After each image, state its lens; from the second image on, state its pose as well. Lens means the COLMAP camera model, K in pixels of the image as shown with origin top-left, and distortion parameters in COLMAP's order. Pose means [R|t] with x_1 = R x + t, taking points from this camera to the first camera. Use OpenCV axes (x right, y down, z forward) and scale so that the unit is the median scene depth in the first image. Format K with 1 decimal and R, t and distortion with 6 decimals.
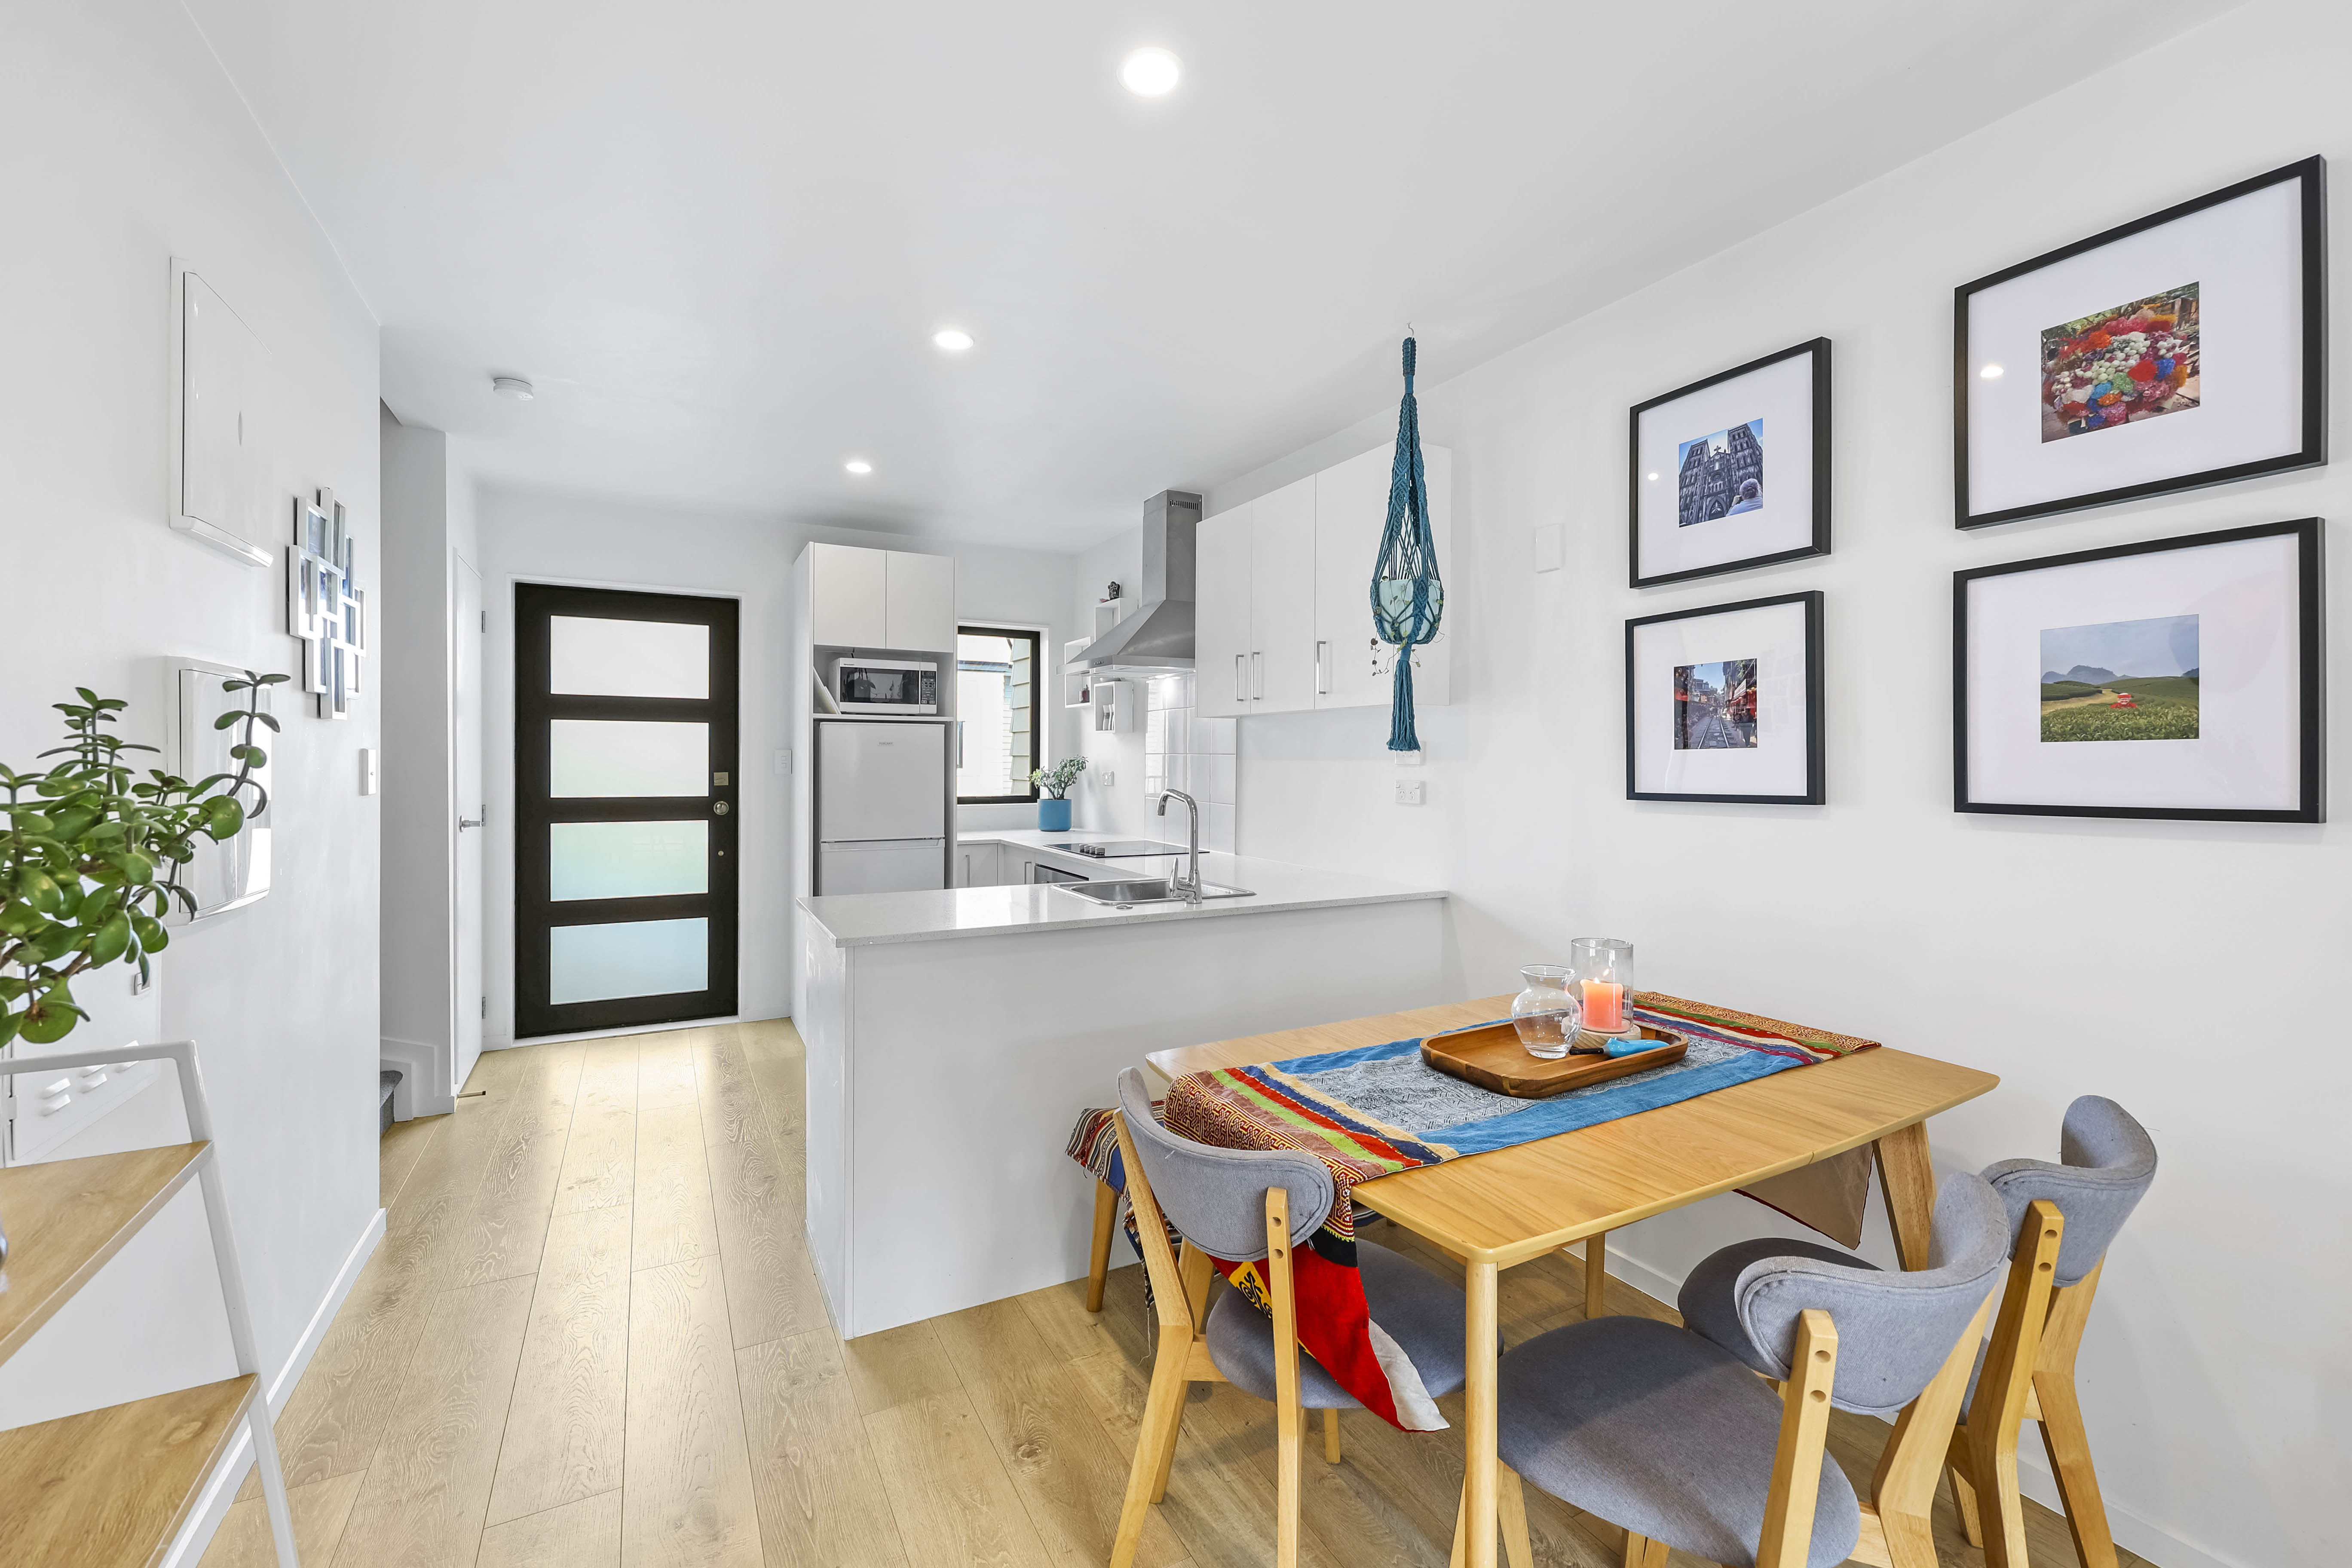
lens RADIAL K [[989.9, 0, 1198.6], [0, 989.9, 775.4], [0, 0, 1]] dist [-0.000653, 0.001133]
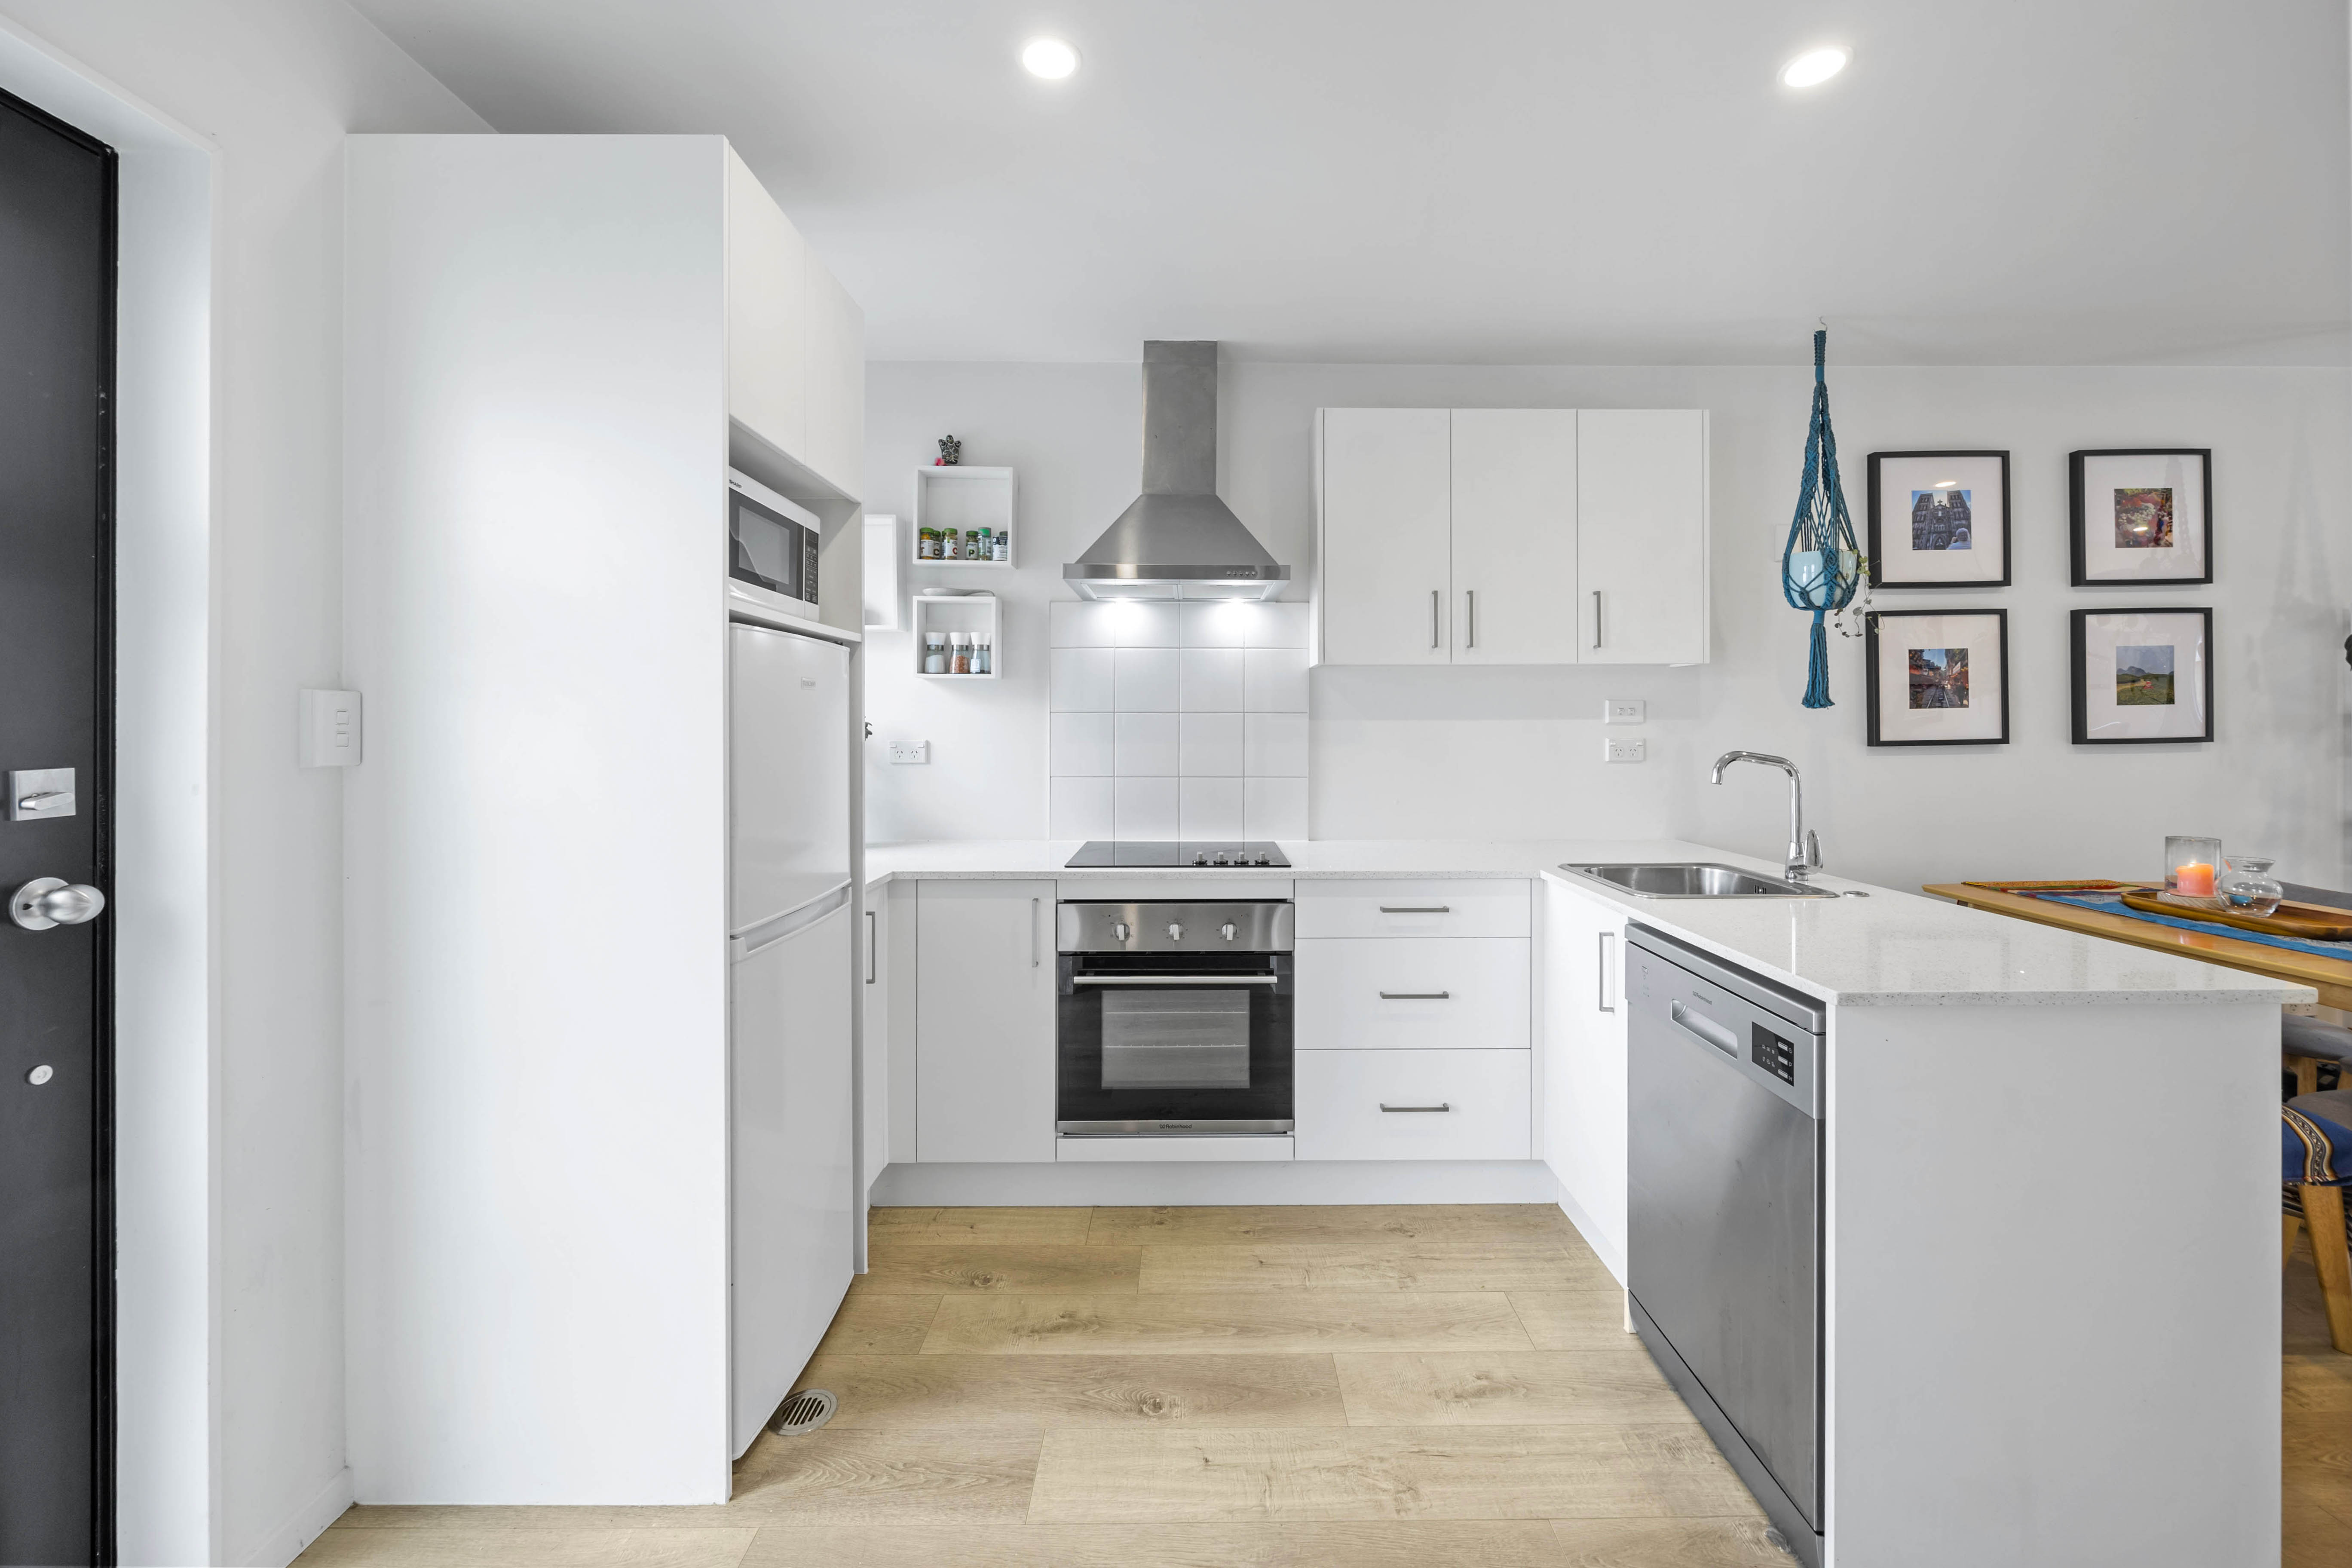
lens RADIAL K [[989.9, 0, 1113.4], [0, 989.9, 732.8], [0, 0, 1]] dist [-0.000653, 0.001133]
pose [[0.459688, -0.008570, 0.888039, -1.136936], [0.021065, 0.999777, -0.001256, -0.012610], [-0.887831, 0.019284, 0.459766, 1.212959]]
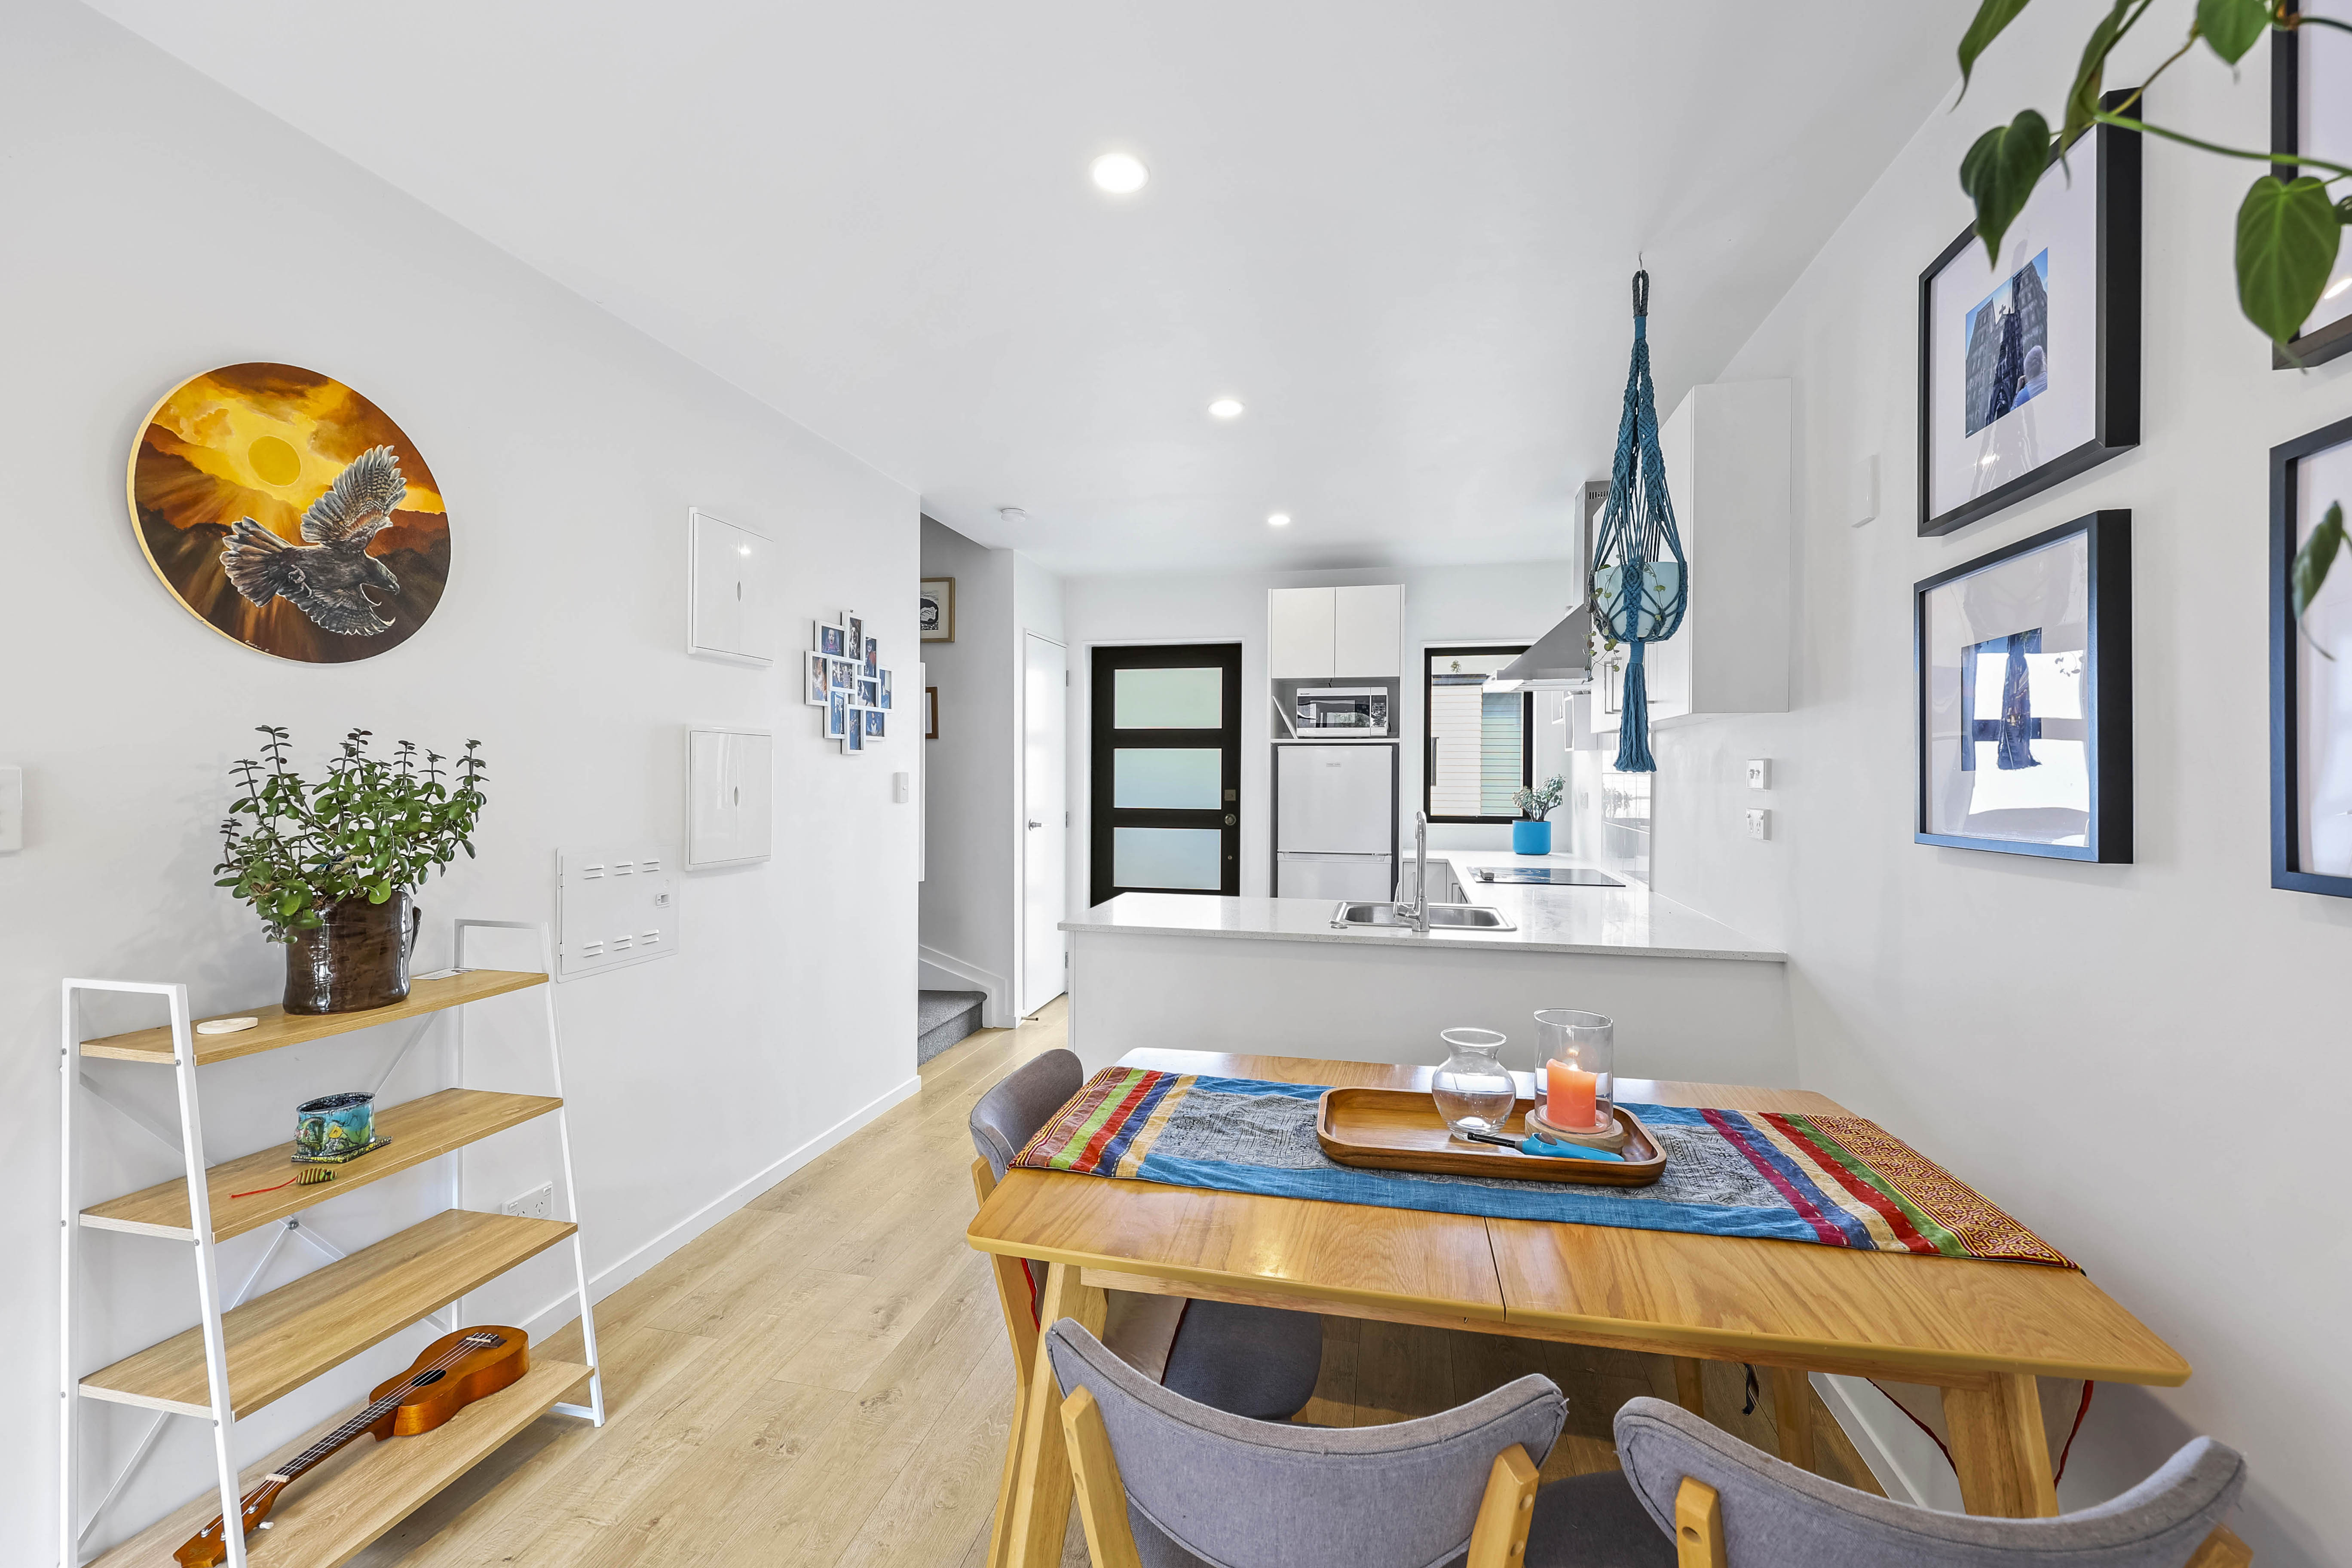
lens RADIAL K [[989.9, 0, 1163.1], [0, 989.9, 783.2], [0, 0, 1]] dist [-0.000653, 0.001133]
pose [[0.740605, 0.006580, -0.671908, 0.475575], [-0.013609, 0.999894, -0.005209, -0.006689], [0.671803, 0.013001, 0.740616, 0.129525]]
